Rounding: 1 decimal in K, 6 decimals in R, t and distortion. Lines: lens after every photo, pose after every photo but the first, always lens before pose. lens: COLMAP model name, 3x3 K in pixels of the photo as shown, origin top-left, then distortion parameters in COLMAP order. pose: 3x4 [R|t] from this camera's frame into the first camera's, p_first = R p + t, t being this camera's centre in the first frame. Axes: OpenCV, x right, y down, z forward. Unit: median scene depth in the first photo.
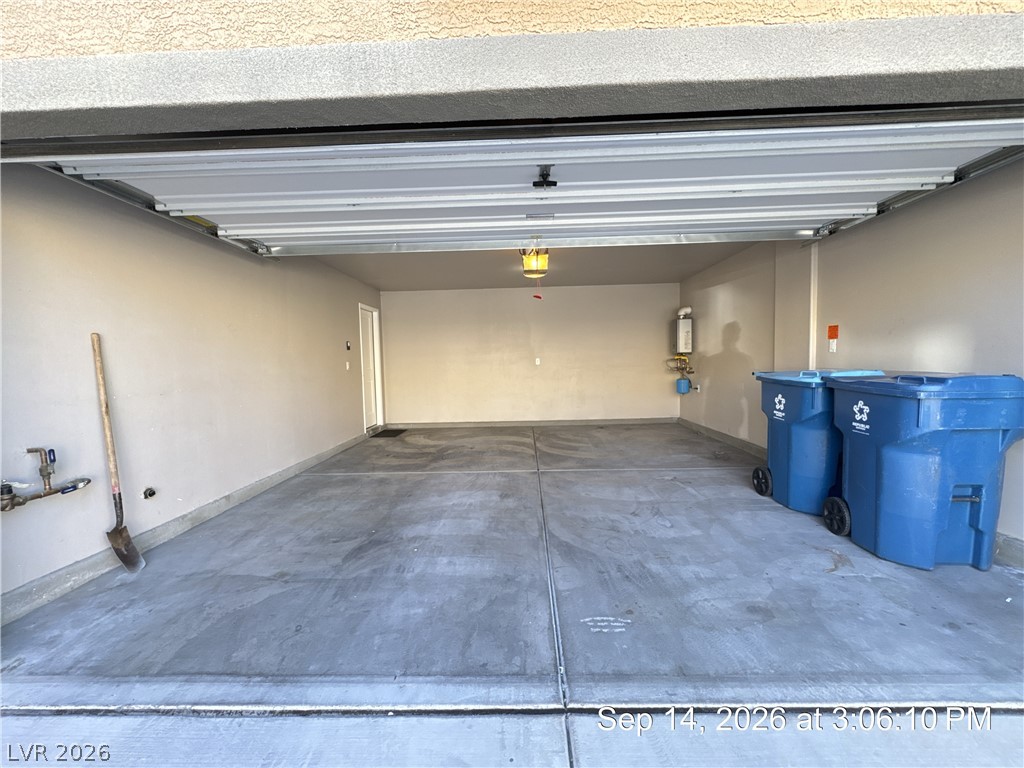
lens RADIAL K [[409.2, 0, 514.3], [0, 409.2, 386.6], [0, 0, 1]] dist [-0.002451, 0.000562]
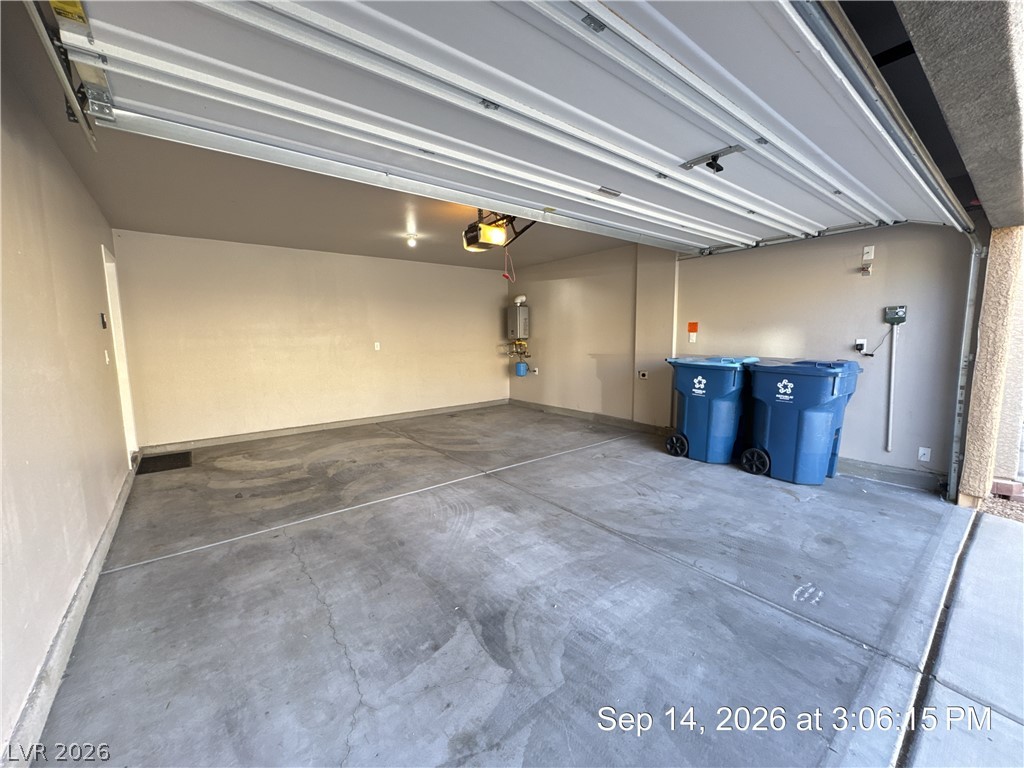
lens RADIAL K [[409.2, 0, 513.1], [0, 409.2, 384.5], [0, 0, 1]] dist [-0.002451, 0.000562]
pose [[0.766307, -0.060767, 0.639594, -0.633035], [0.032994, 0.997926, 0.055282, -0.046496], [-0.641626, -0.021260, 0.766723, 0.397364]]
